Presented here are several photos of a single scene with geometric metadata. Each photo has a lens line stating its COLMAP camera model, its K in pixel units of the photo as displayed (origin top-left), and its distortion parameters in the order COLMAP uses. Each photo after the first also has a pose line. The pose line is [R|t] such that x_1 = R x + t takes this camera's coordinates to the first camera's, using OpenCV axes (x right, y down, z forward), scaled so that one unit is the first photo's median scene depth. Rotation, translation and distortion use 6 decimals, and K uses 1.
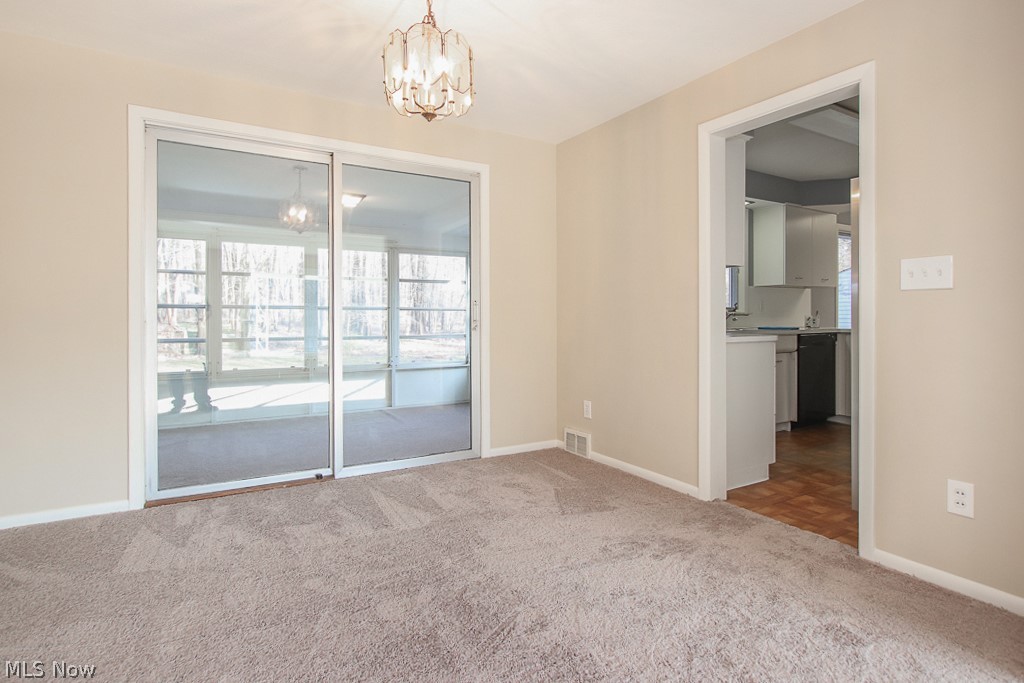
lens RADIAL K [[535.7, 0, 510.5], [0, 535.7, 317.1], [0, 0, 1]] dist [0.002293, 0.000033]
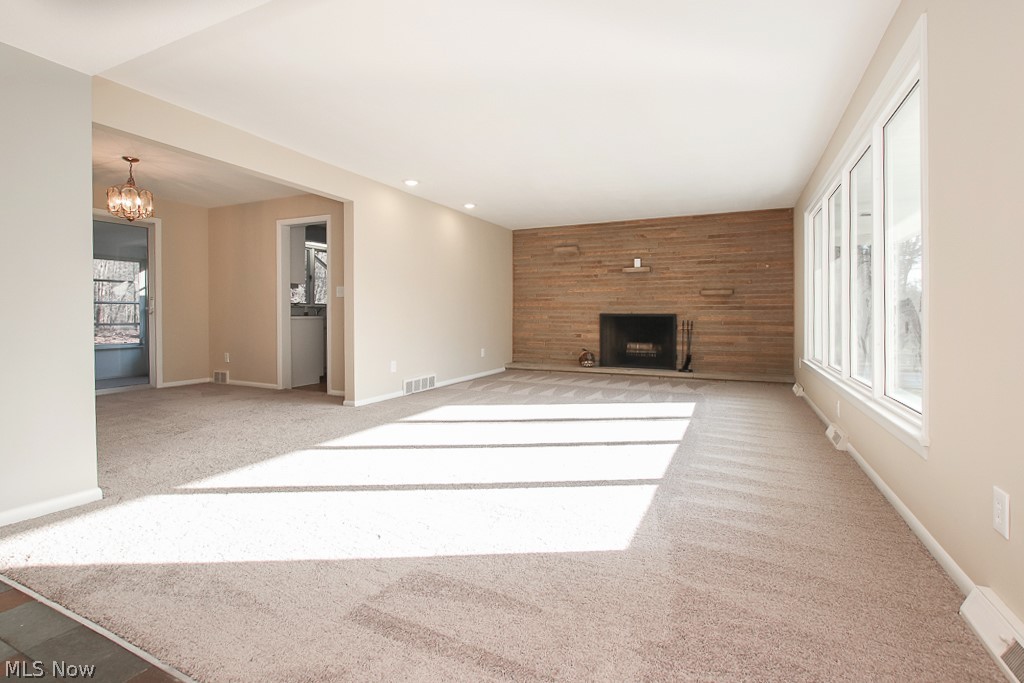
lens RADIAL K [[490.5, 0, 516.9], [0, 490.5, 315.4], [0, 0, 1]] dist [-0.020961, -0.000647]
pose [[0.830045, -0.001645, 0.557694, 0.051437], [-0.002559, 0.999974, 0.006759, 0.018470], [-0.557690, -0.007037, 0.830019, -1.214502]]
